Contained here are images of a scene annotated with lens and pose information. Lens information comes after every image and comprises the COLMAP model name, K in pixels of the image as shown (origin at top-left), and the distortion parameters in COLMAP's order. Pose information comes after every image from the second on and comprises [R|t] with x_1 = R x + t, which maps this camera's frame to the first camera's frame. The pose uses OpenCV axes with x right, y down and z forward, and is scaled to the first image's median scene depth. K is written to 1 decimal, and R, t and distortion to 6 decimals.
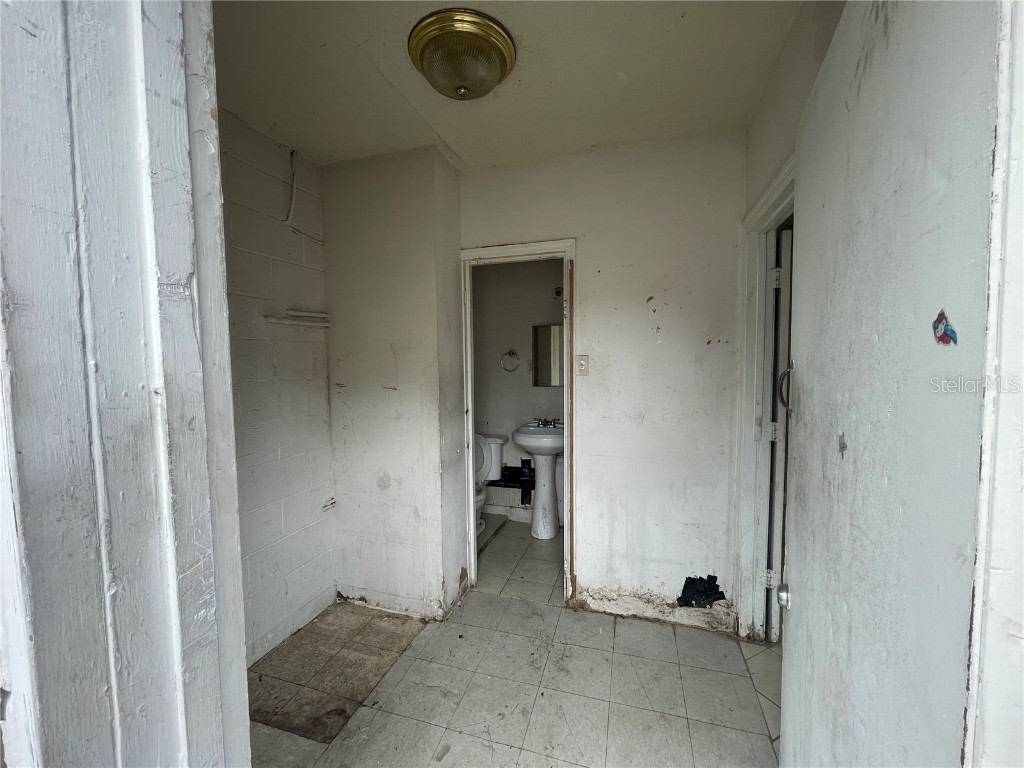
lens RADIAL K [[412.7, 0, 513.4], [0, 412.7, 384.4], [0, 0, 1]] dist [-0.008564, 0.000807]
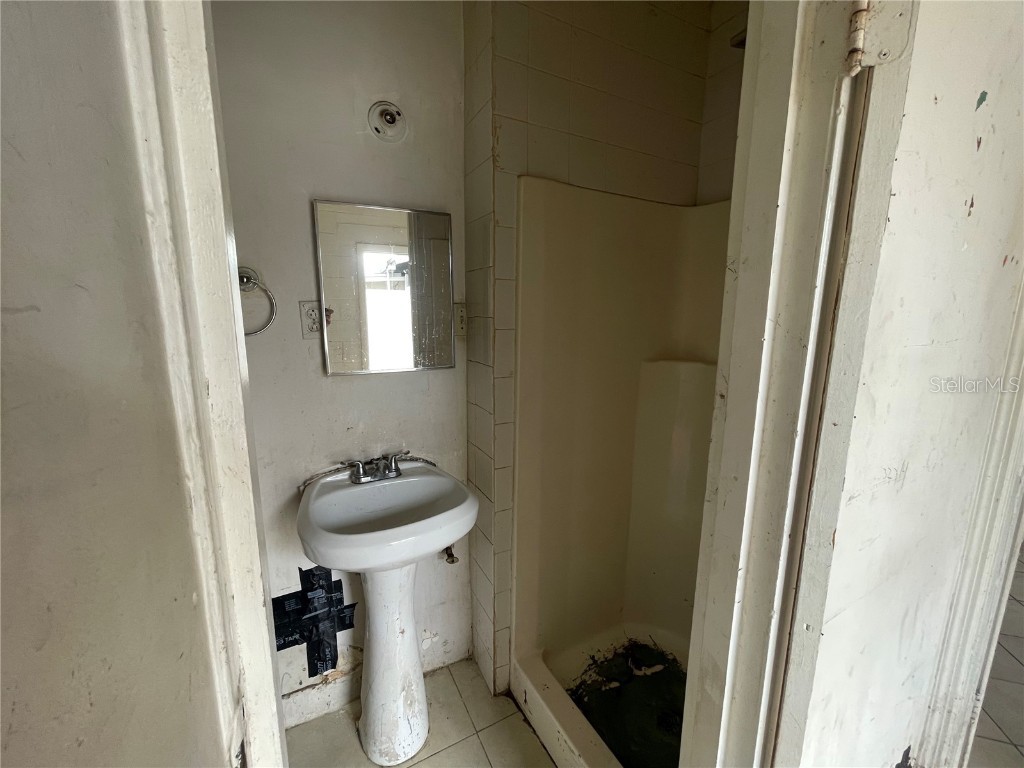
lens RADIAL K [[412.7, 0, 512.1], [0, 412.7, 383.8], [0, 0, 1]] dist [-0.008564, 0.000807]
pose [[0.701648, -0.111023, 0.703821, -0.089623], [0.029870, 0.991501, 0.126624, -0.028122], [-0.711897, -0.067823, 0.699001, 0.617917]]
